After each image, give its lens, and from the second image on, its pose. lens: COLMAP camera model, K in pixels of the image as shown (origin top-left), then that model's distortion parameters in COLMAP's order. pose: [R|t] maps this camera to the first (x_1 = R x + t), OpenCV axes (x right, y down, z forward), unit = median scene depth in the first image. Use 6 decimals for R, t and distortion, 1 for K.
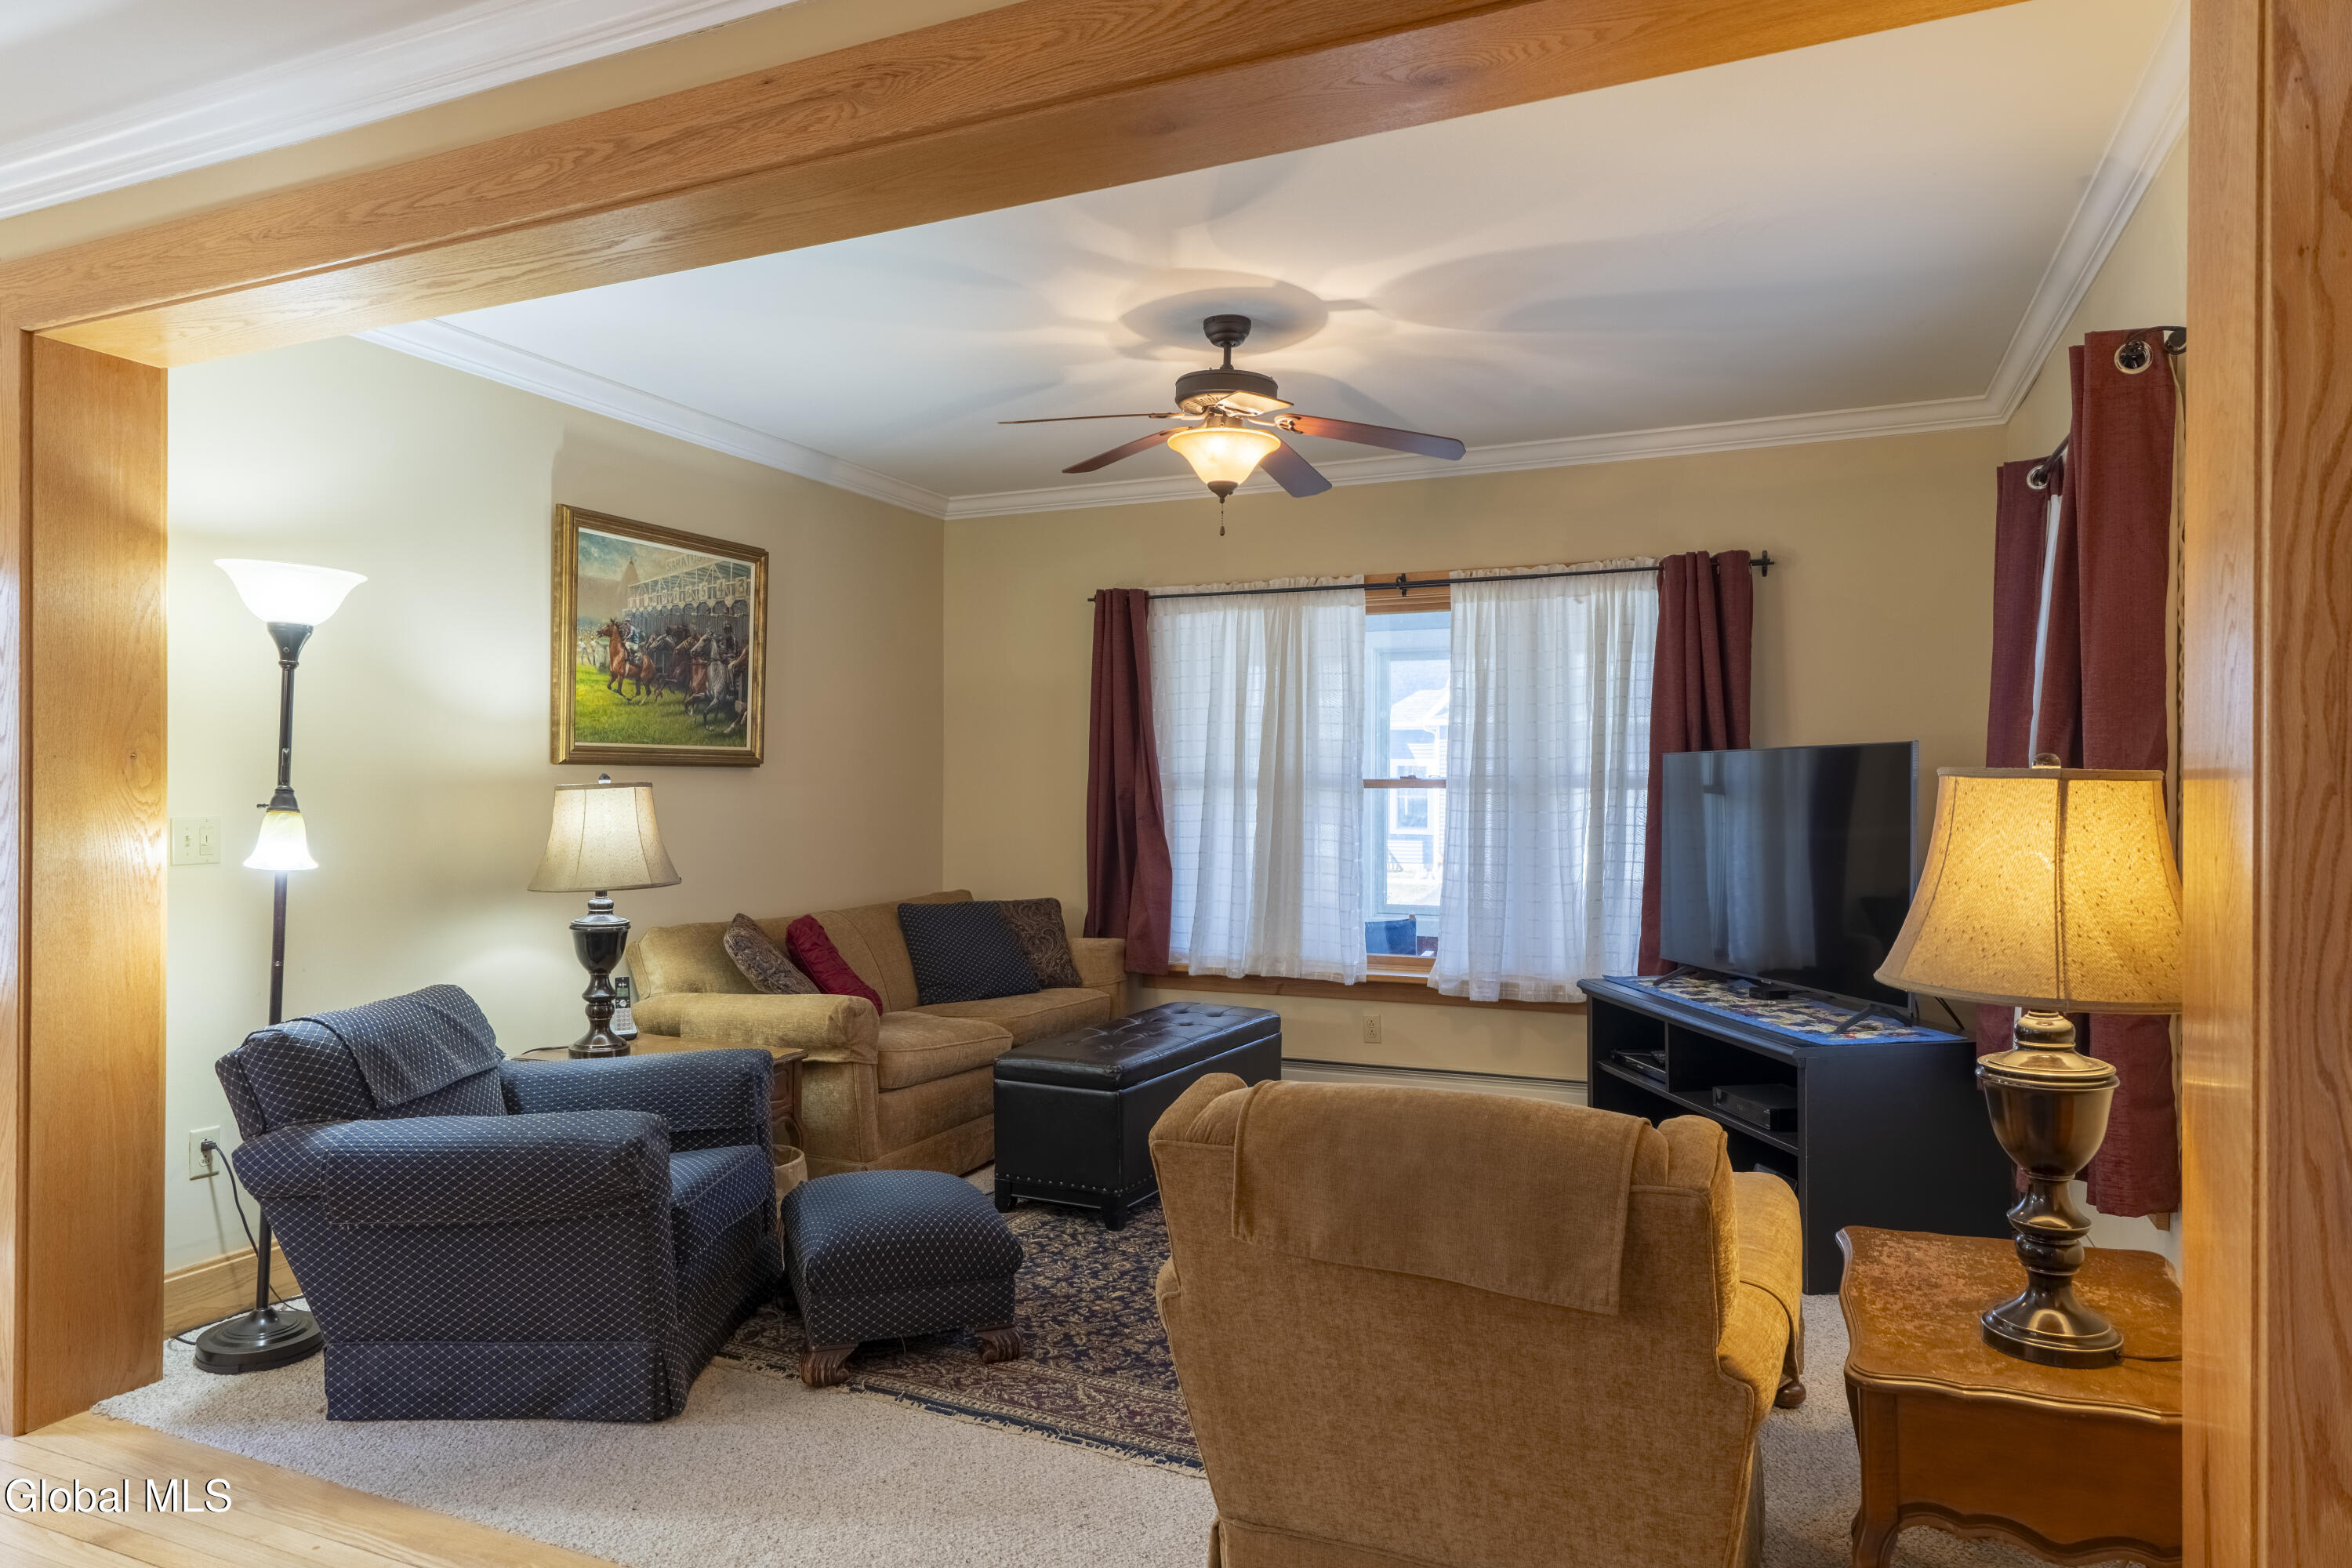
lens RADIAL K [[1452.1, 0, 1181.7], [0, 1452.1, 796.1], [0, 0, 1]] dist [-0.012851, -0.000756]
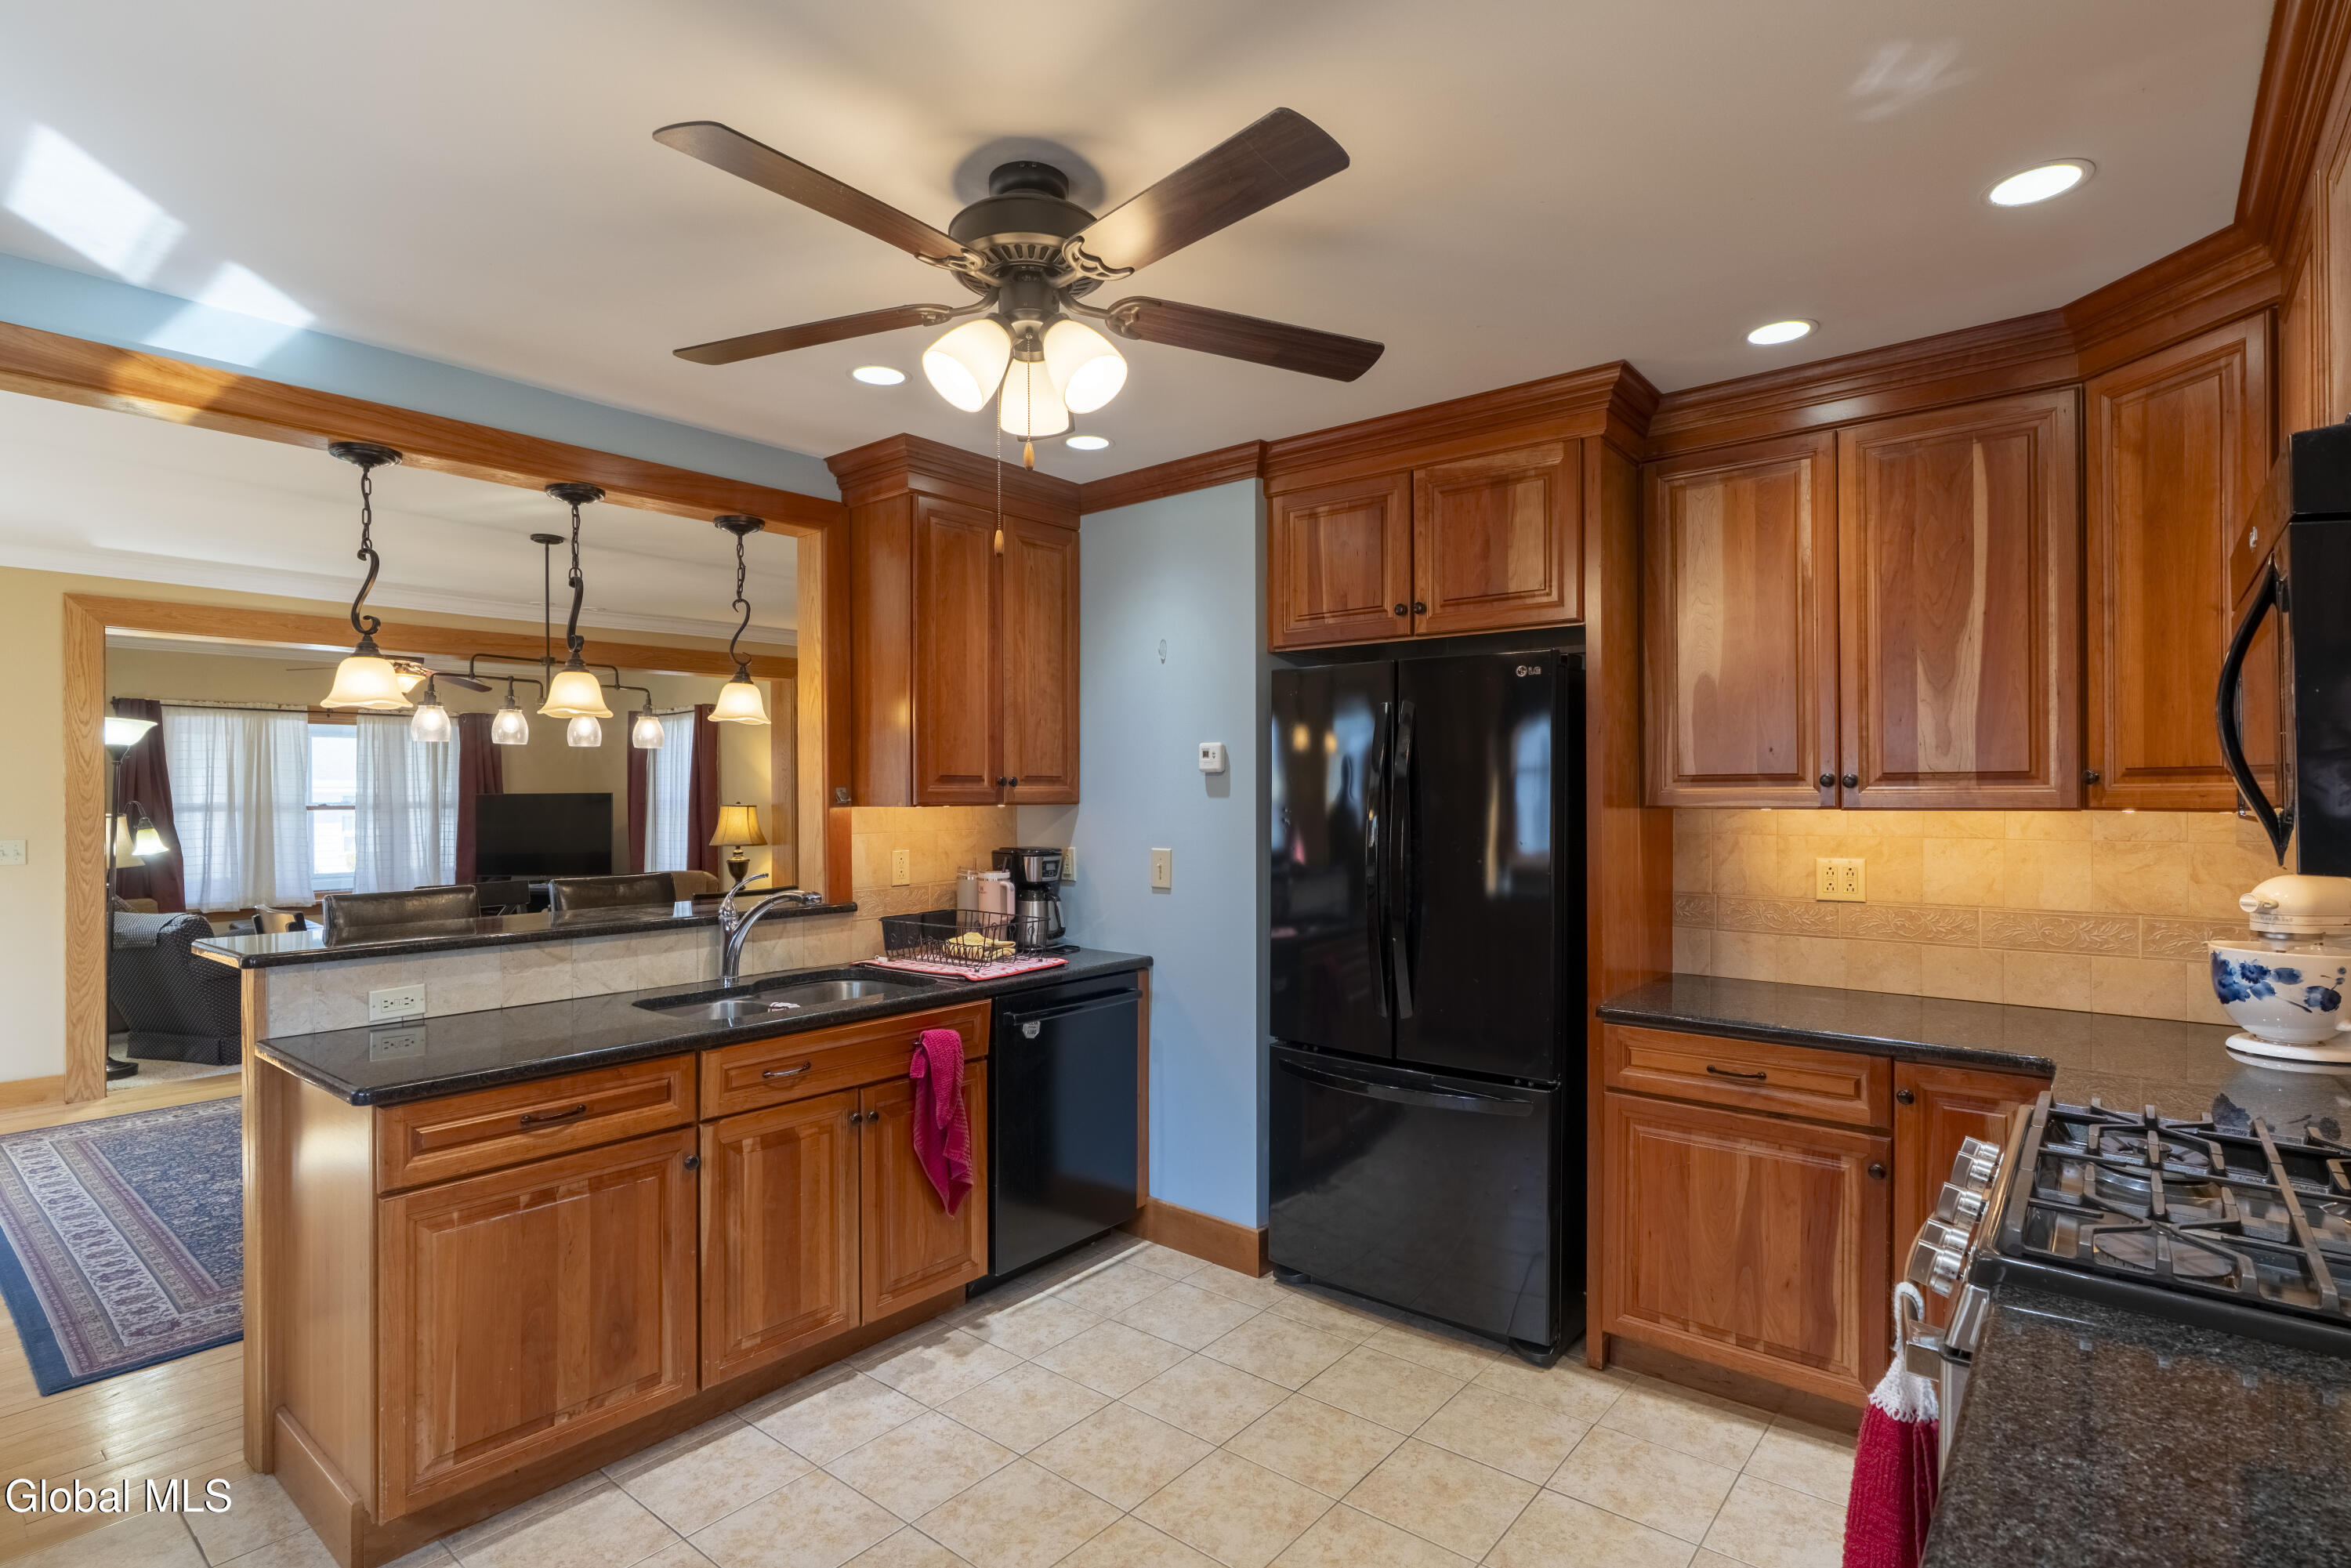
lens RADIAL K [[1196.9, 0, 1160.3], [0, 1196.9, 791.9], [0, 0, 1]] dist [-0.001503, 0.003905]
pose [[0.293432, -0.004060, 0.955971, -1.164371], [0.014260, 0.999898, -0.000131, -0.015041], [-0.955873, 0.013671, 0.293460, -0.657421]]
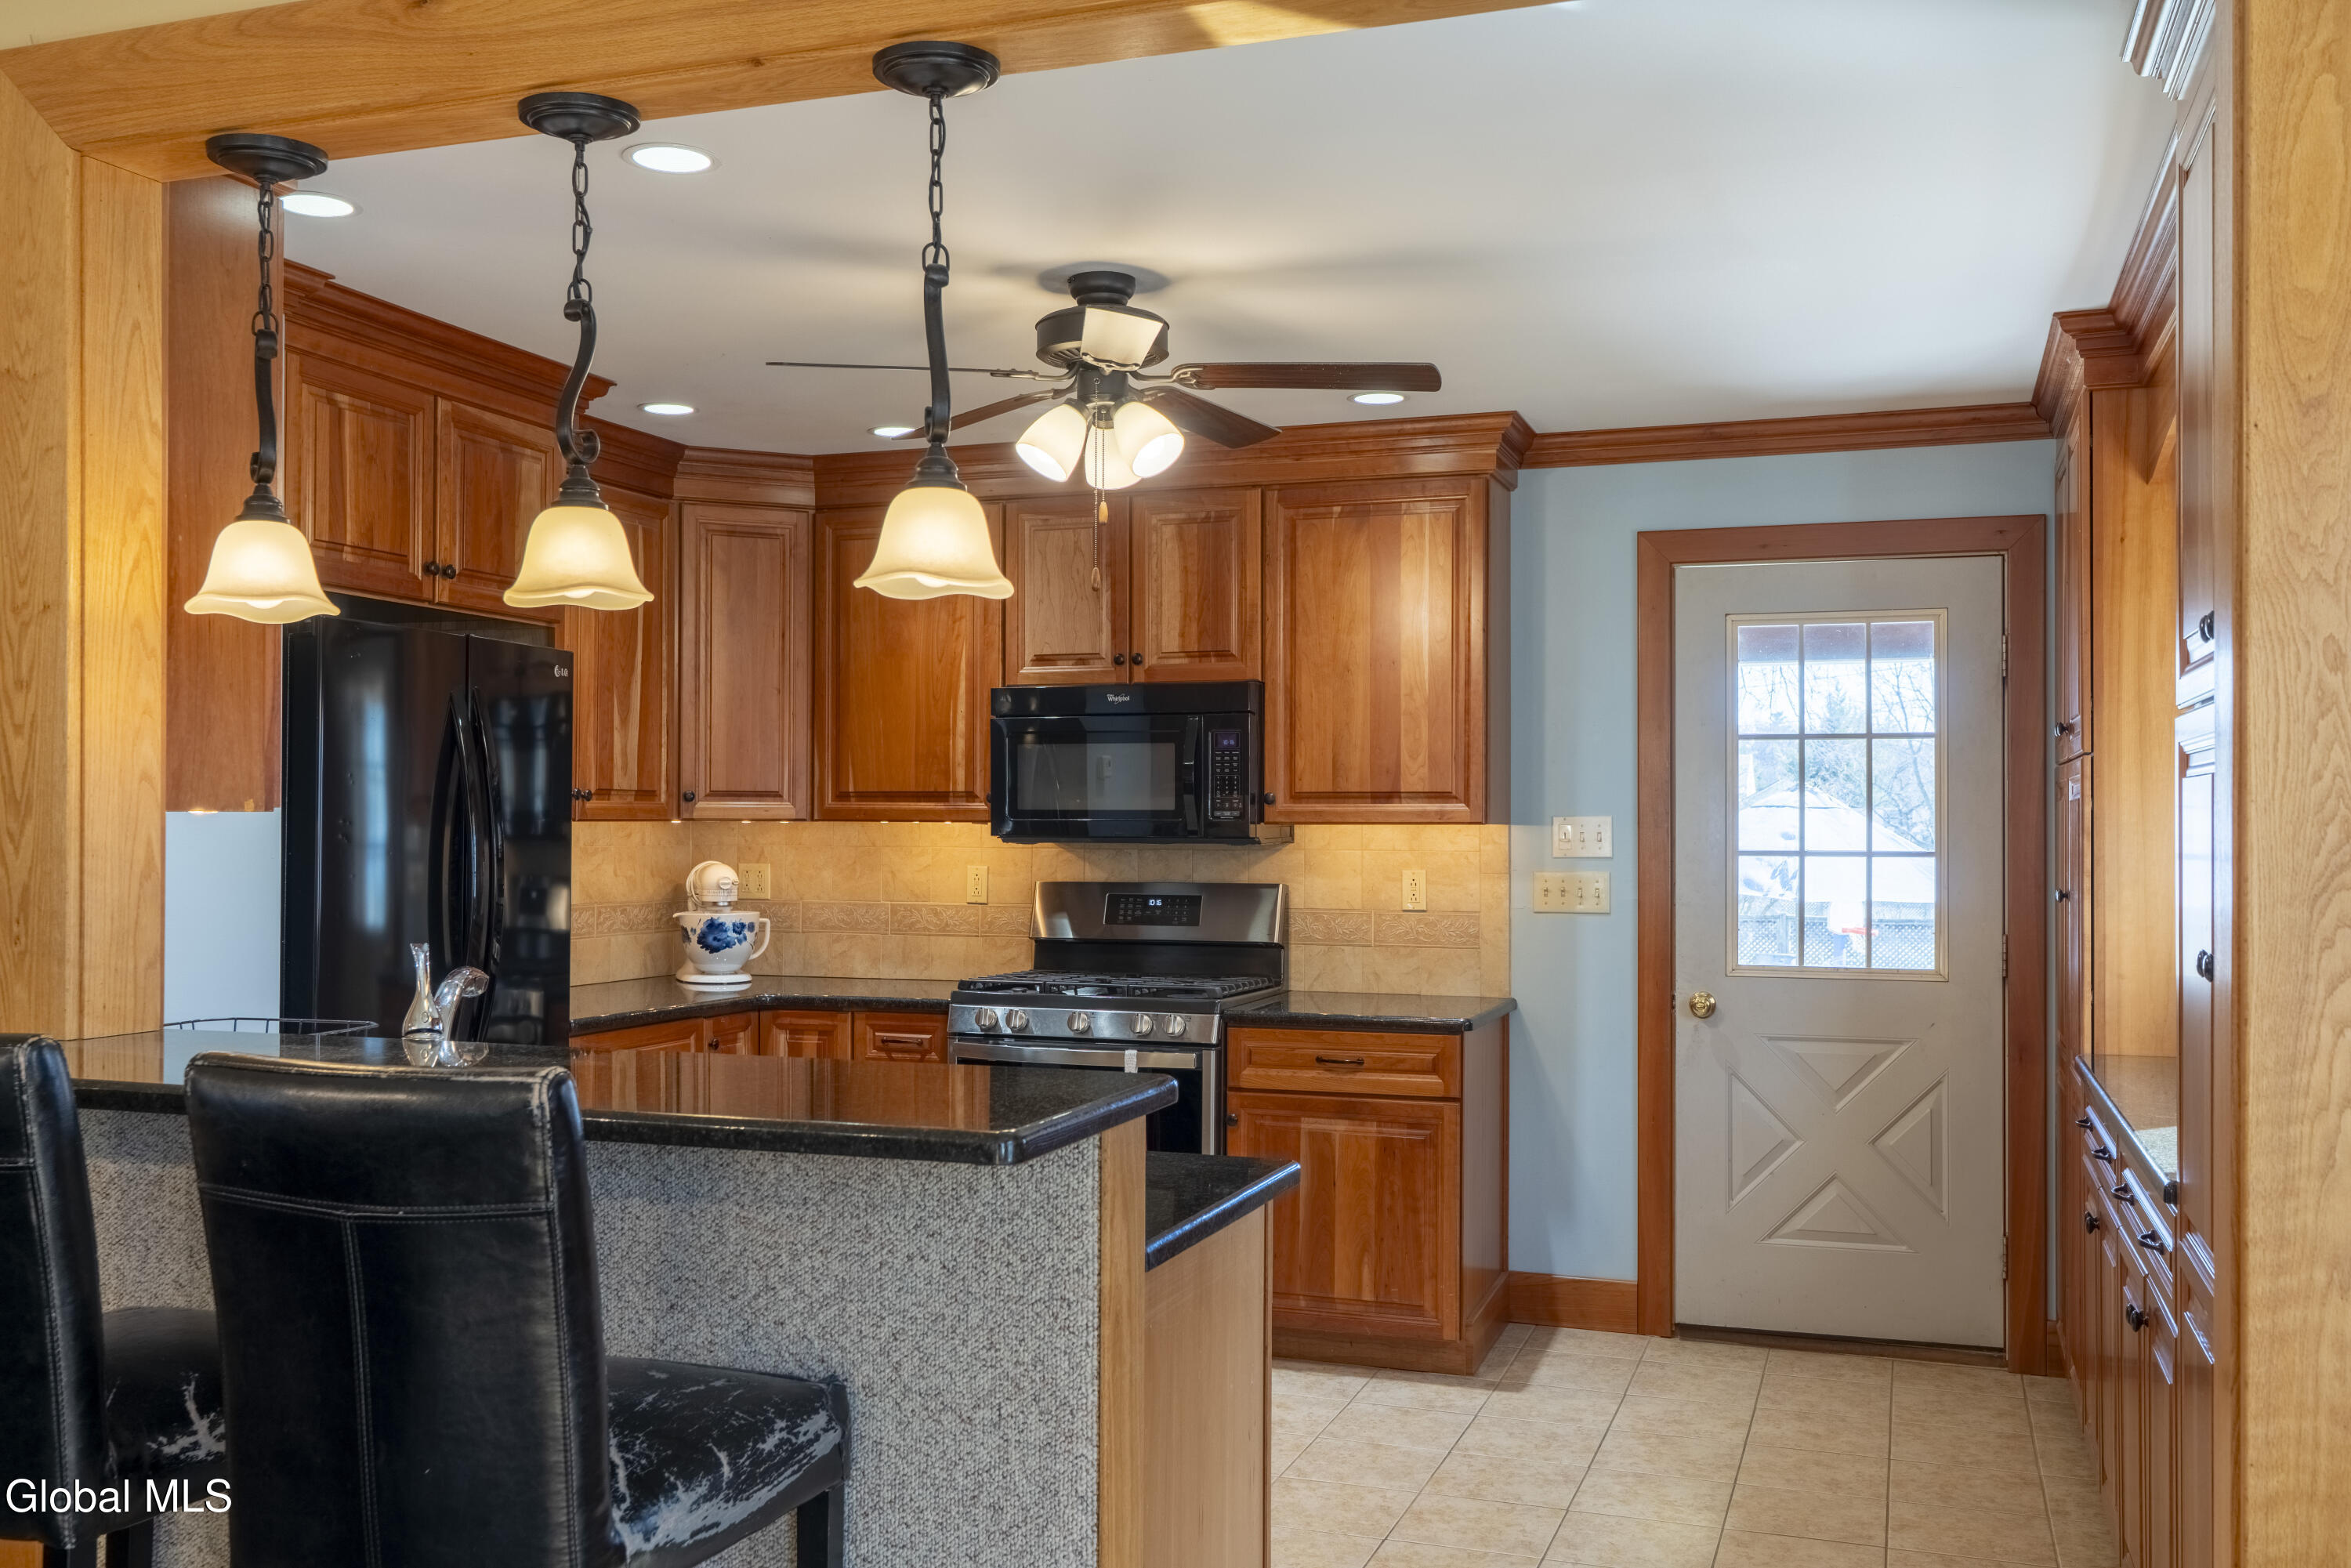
lens RADIAL K [[2084.1, 0, 1158.0], [0, 2084.1, 792.4], [0, 0, 1]] dist [0.030370, -0.017228]
pose [[-0.998296, -0.005789, -0.058064, -0.789759], [-0.005403, 0.999962, -0.006804, -0.011442], [0.058101, -0.006479, -0.998290, 0.259220]]
